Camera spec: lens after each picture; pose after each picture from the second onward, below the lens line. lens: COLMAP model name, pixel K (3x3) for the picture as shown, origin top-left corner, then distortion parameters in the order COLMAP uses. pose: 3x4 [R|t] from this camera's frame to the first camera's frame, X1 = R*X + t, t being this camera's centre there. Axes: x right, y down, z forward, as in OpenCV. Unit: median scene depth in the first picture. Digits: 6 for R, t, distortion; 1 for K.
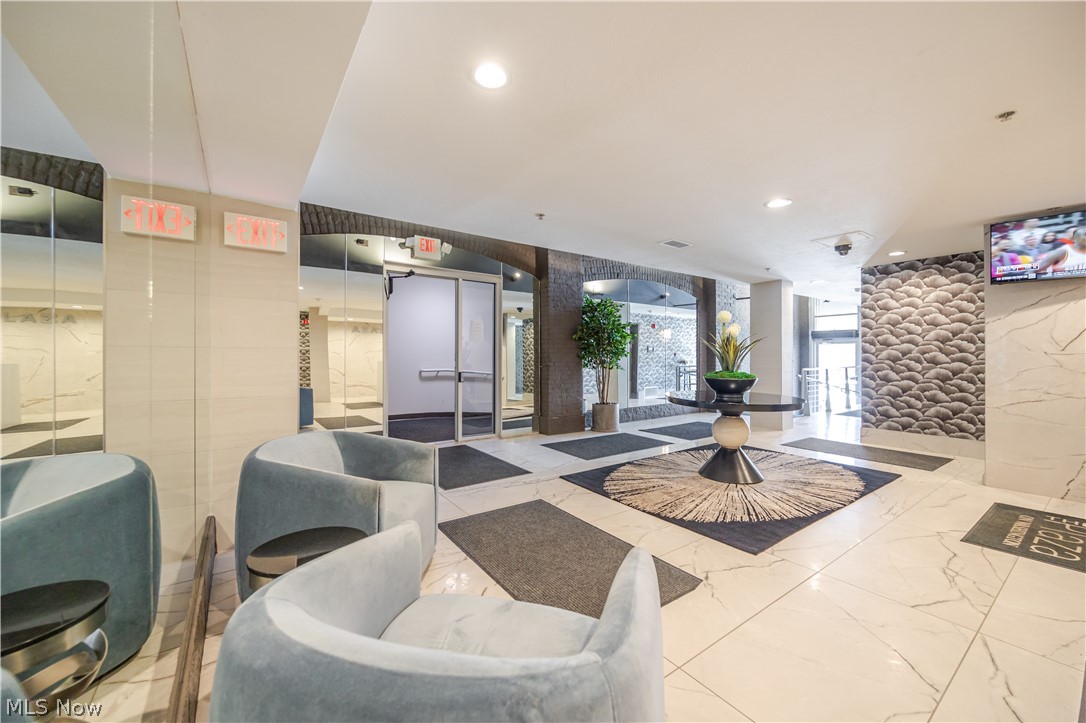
lens RADIAL K [[416.5, 0, 540.6], [0, 416.5, 356.1], [0, 0, 1]] dist [-0.005896, -0.000170]
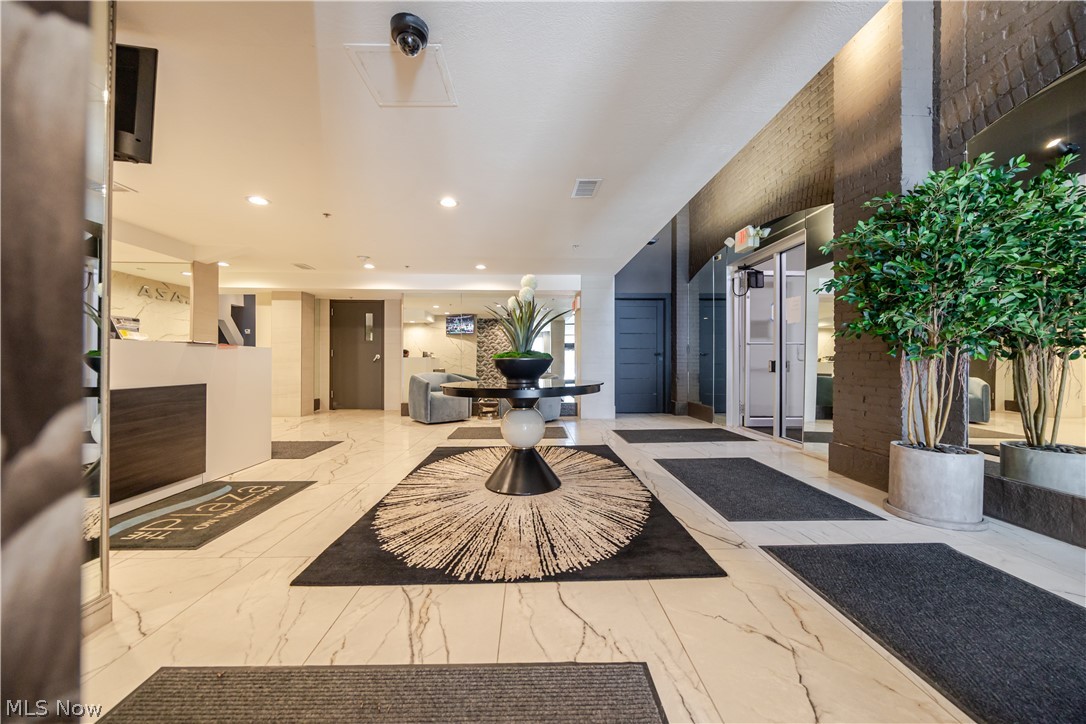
lens RADIAL K [[416.5, 0, 542.2], [0, 416.5, 360.7], [0, 0, 1]] dist [-0.005896, -0.000170]
pose [[-0.566841, -0.001937, -0.823825, 1.316307], [-0.001772, 0.999998, -0.001132, 0.066093], [0.823826, 0.000818, -0.566843, 1.789730]]
